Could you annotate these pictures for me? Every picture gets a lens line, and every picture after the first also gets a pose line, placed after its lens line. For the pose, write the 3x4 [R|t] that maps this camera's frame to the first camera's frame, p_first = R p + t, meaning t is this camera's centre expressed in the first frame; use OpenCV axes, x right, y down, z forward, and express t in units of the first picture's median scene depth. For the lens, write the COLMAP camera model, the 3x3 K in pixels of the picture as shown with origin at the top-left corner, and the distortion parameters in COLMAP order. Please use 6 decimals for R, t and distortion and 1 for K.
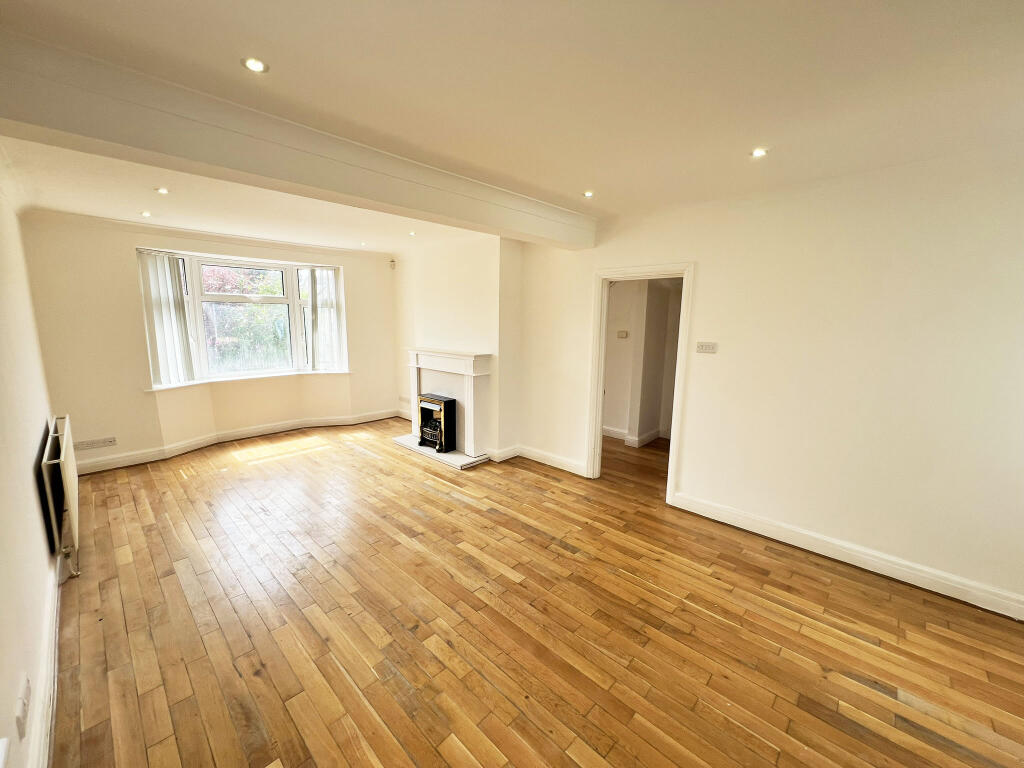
lens RADIAL K [[408.3, 0, 512.6], [0, 408.3, 384.2], [0, 0, 1]] dist [0.000742, 0.000114]
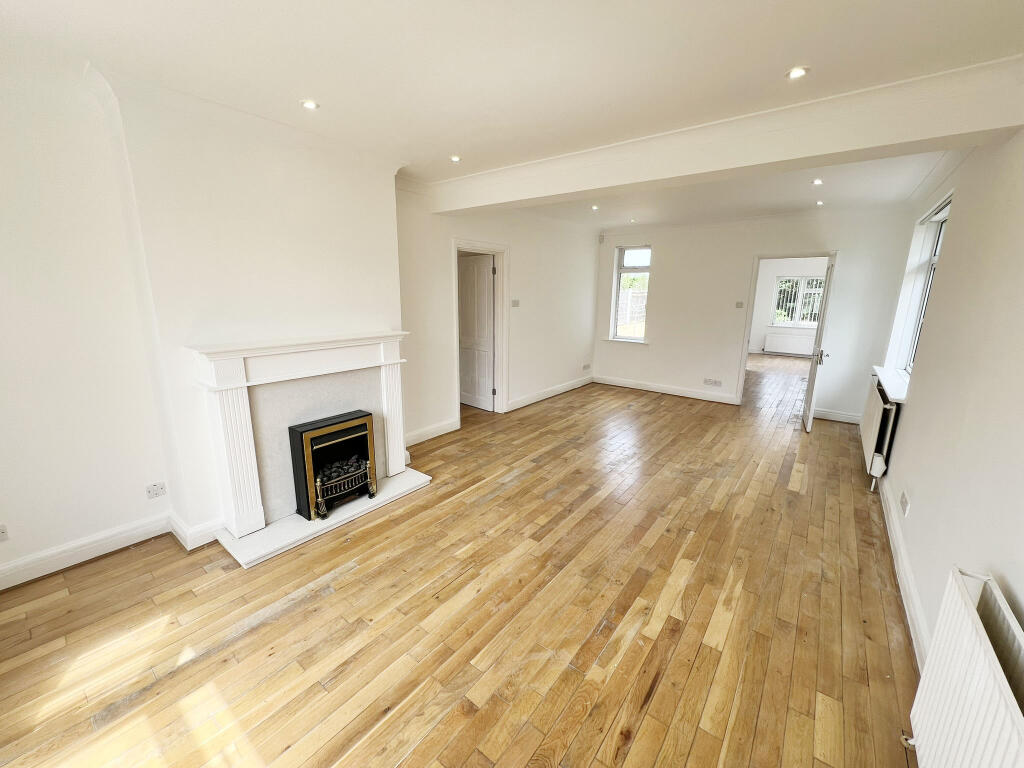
lens RADIAL K [[407.8, 0, 510.2], [0, 407.8, 380.6], [0, 0, 1]] dist [0.001289, 0.000125]
pose [[-0.095527, -0.225852, 0.969467, -1.021727], [0.148114, 0.959854, 0.238207, -0.164817], [-0.984346, 0.166347, -0.058240, 1.052779]]
